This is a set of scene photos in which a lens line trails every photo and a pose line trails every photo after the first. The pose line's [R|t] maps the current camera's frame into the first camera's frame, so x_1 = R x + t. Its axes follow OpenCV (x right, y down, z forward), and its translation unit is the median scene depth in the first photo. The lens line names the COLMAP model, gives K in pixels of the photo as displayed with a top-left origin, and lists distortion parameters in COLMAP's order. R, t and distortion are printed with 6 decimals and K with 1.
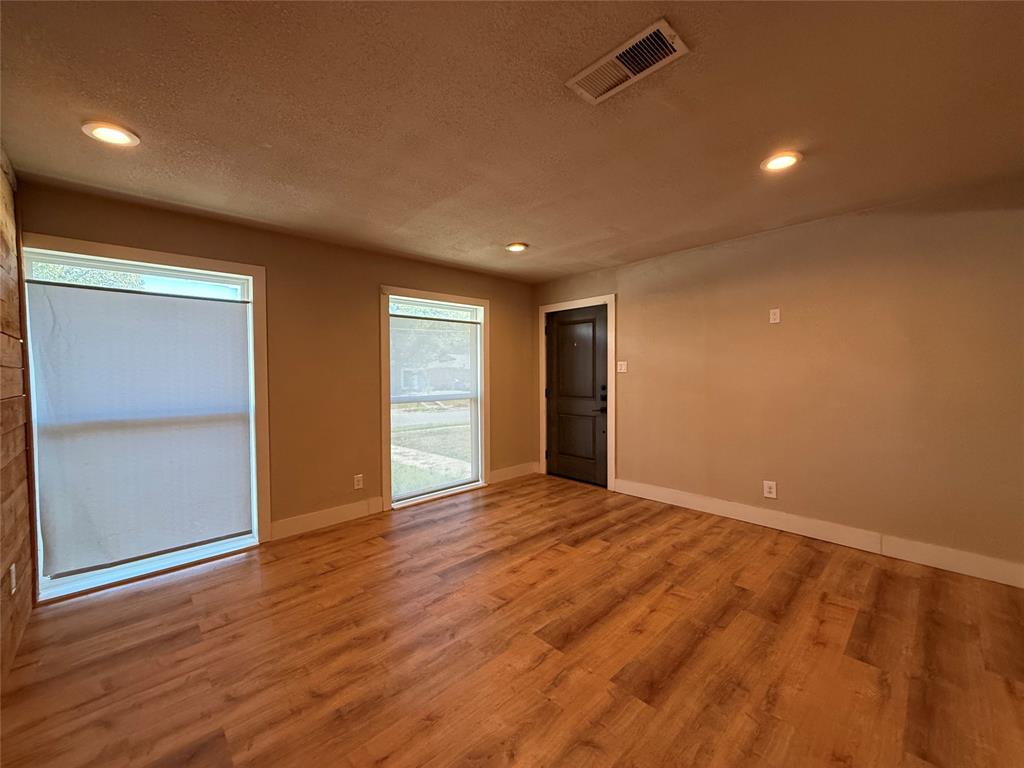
lens RADIAL K [[406.9, 0, 510.2], [0, 406.9, 384.9], [0, 0, 1]] dist [-0.000376, 0.000044]
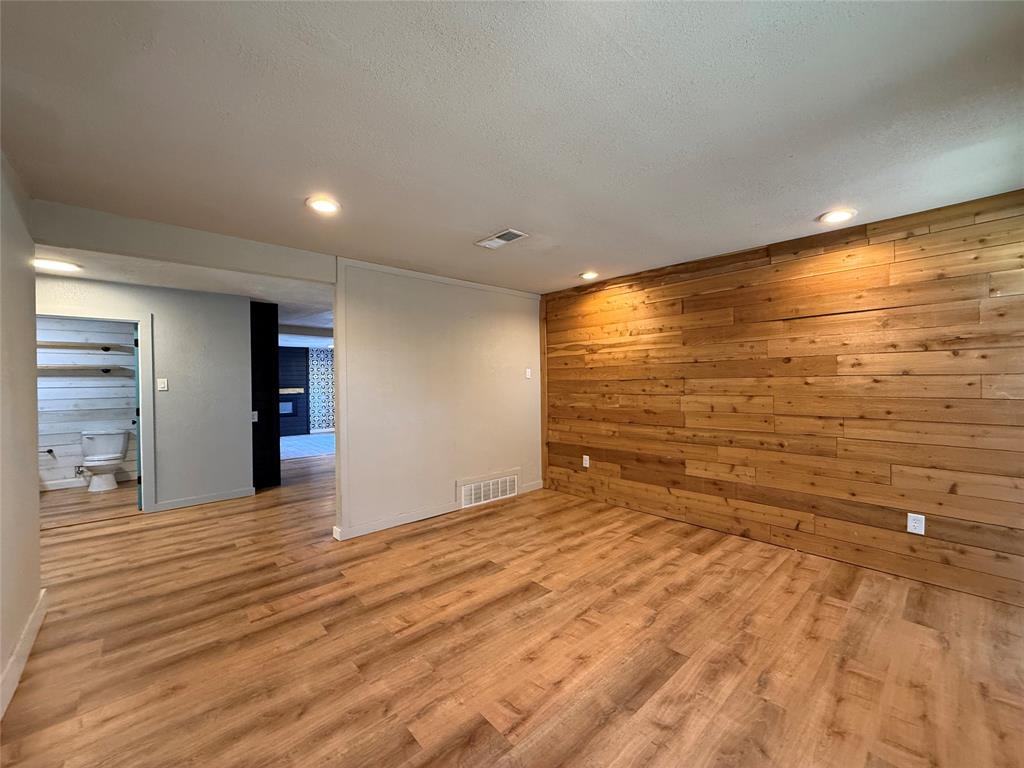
lens RADIAL K [[406.9, 0, 510.2], [0, 406.9, 384.9], [0, 0, 1]] dist [-0.000376, 0.000044]
pose [[-0.999425, 0.022421, 0.025450, 0.133246], [0.023497, 0.998808, 0.042782, -0.090080], [-0.024460, 0.043355, -0.998760, 2.111697]]
